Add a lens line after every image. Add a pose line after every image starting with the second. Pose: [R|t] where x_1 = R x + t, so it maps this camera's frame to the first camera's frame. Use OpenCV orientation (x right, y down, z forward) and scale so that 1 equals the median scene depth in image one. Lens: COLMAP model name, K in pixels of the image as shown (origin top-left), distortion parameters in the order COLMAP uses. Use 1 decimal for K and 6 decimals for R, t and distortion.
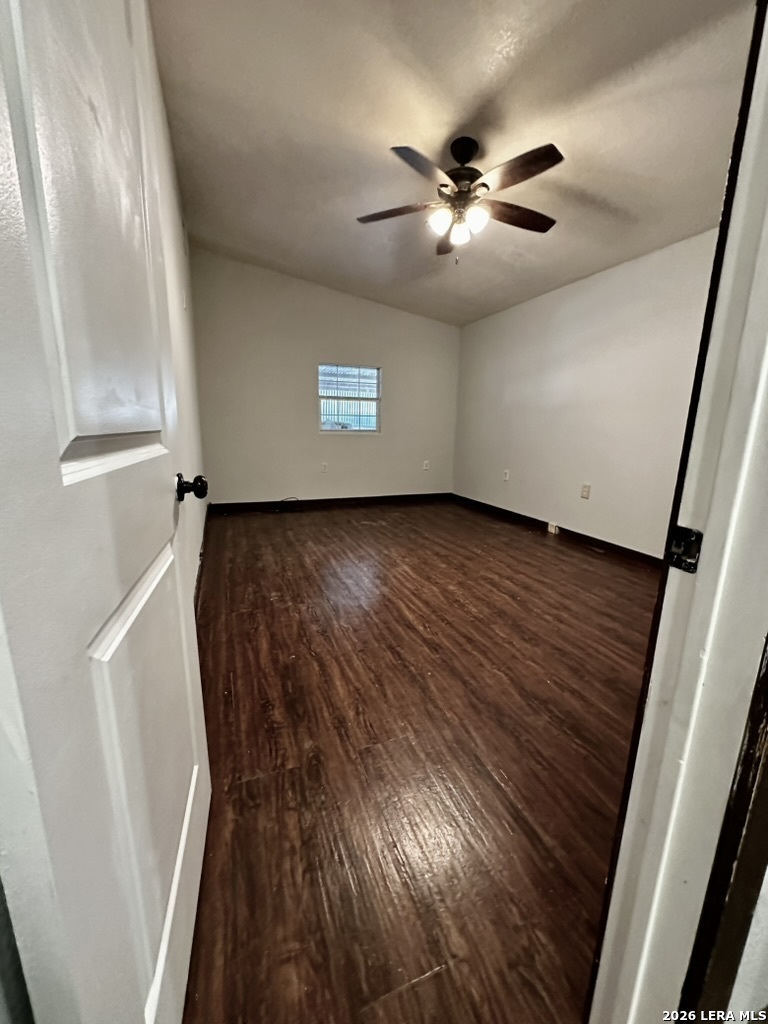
lens RADIAL K [[406.6, 0, 385.1], [0, 406.6, 513.4], [0, 0, 1]] dist [-0.007581, 0.000112]
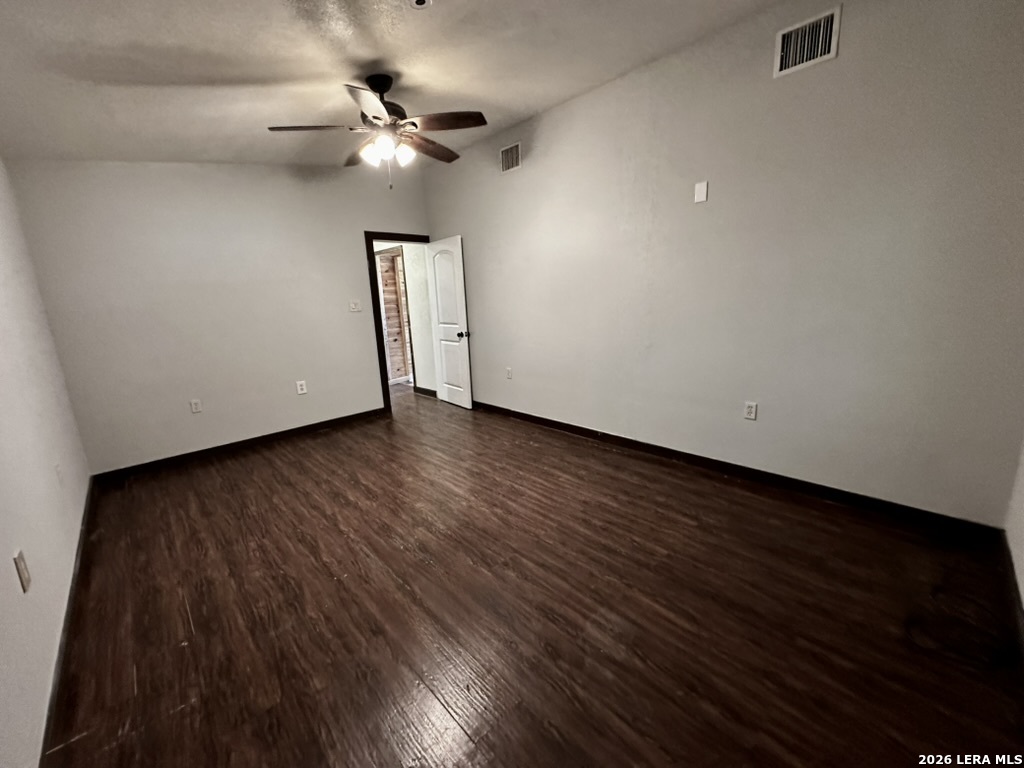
lens RADIAL K [[406.6, 0, 512.6], [0, 406.6, 381.8], [0, 0, 1]] dist [-0.007581, 0.000112]
pose [[-0.924256, 0.098743, -0.368783, 0.281774], [-0.056674, 0.919783, 0.388313, -0.508165], [0.377543, 0.379801, -0.844519, 1.910732]]
